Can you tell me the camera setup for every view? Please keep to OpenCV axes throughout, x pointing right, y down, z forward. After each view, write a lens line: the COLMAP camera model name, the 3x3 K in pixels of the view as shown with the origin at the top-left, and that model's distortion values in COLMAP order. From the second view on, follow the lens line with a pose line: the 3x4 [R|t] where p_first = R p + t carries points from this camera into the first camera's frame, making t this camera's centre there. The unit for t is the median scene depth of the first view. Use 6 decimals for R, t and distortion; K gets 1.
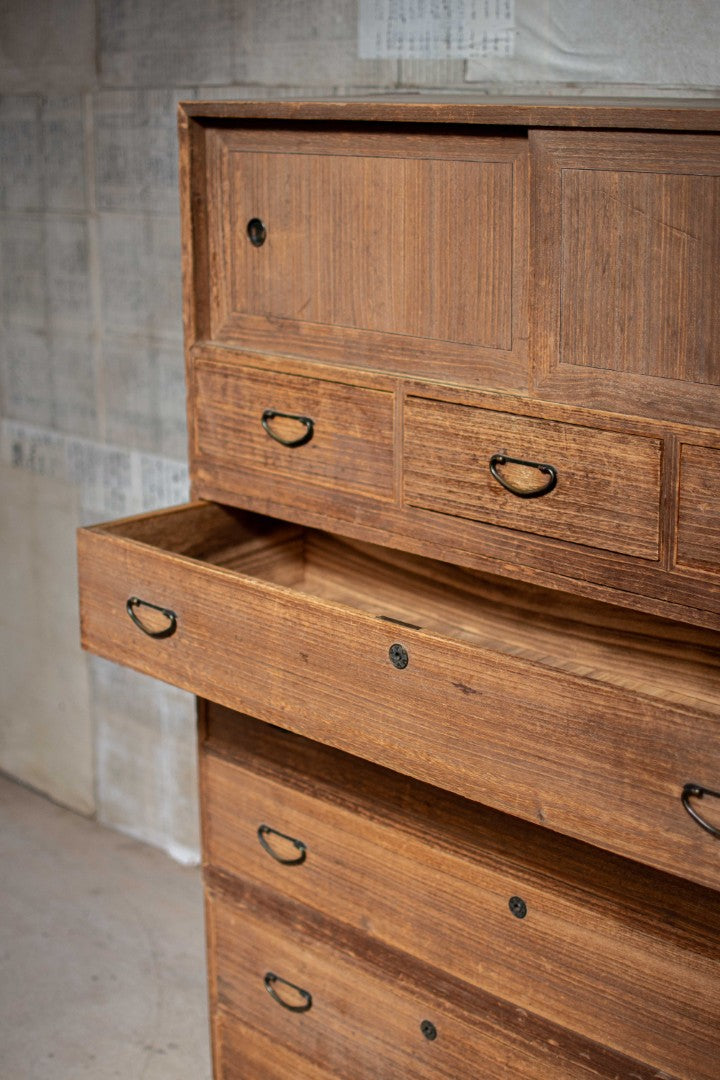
lens RADIAL K [[1725.7, 0, 358.7], [0, 1725.7, 390.0], [0, 0, 1]] dist [-0.191140, 0.165156]
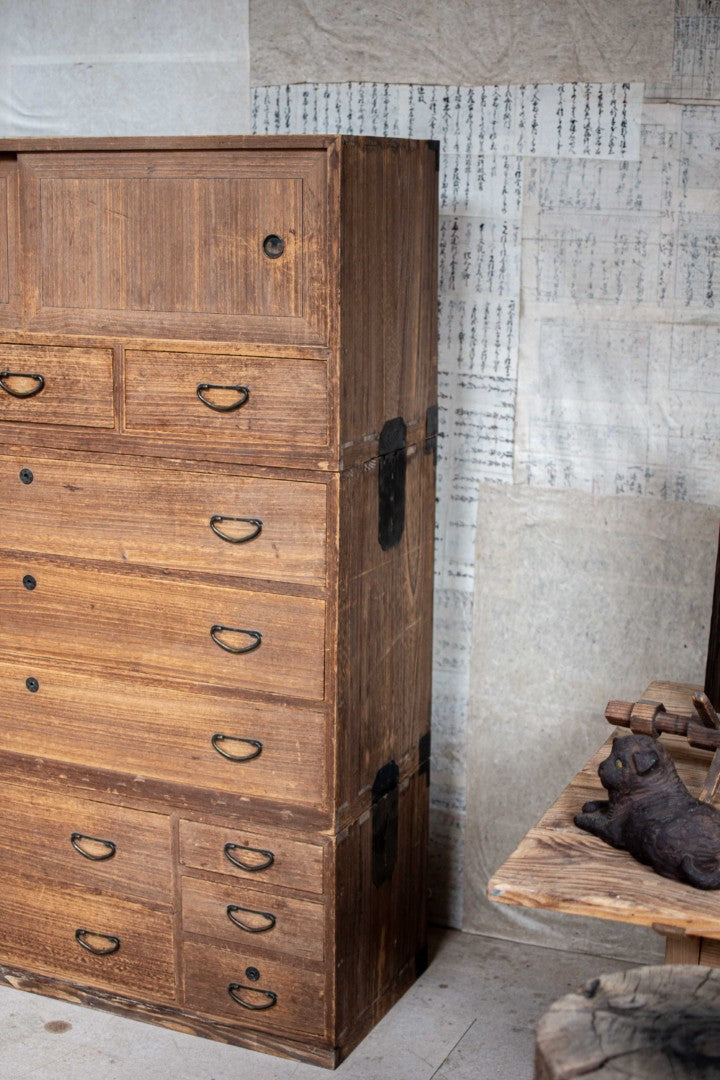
lens RADIAL K [[1681.0, 0, 343.6], [0, 1681.0, 535.4], [0, 0, 1]] dist [-0.179468, 0.153297]
pose [[0.942536, -0.056373, 0.329314, -0.112646], [0.047593, 0.998265, 0.034671, 0.128432], [-0.330697, -0.017006, 0.943584, -0.422676]]
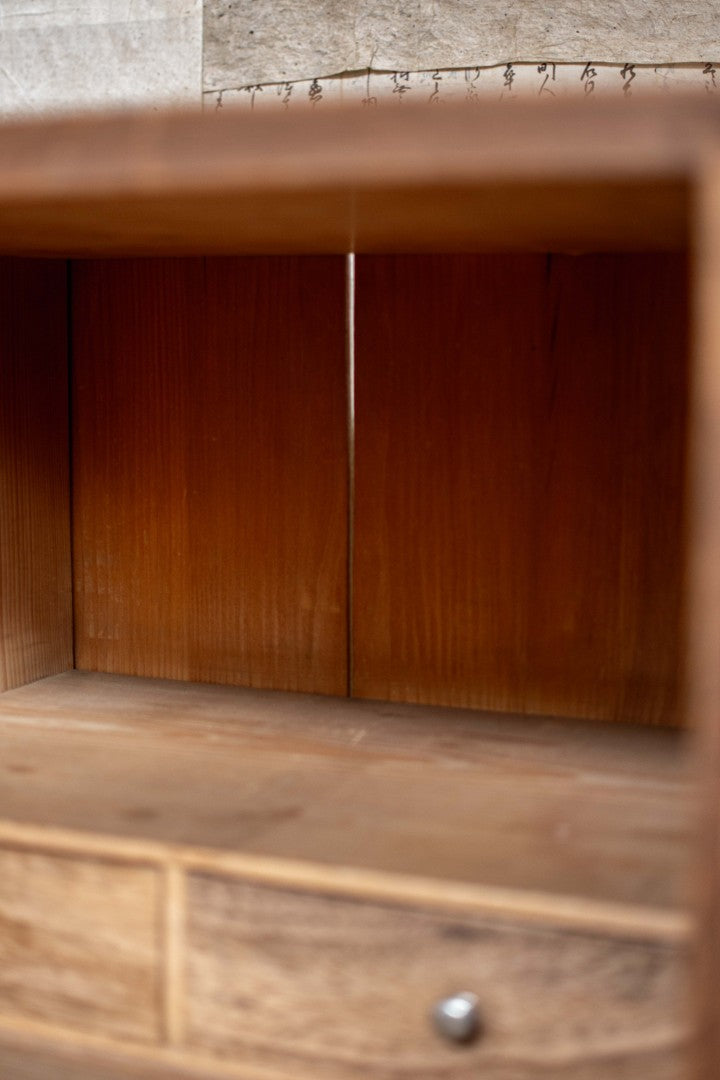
lens RADIAL K [[1671.8, 0, 359.8], [0, 1671.8, 539.4], [0, 0, 1]] dist [-0.174237, 0.087440]
pose [[0.931736, -0.024619, 0.362302, 0.176764], [0.050170, 0.996859, -0.061285, -0.053342], [-0.359655, 0.075278, 0.930044, 0.530480]]
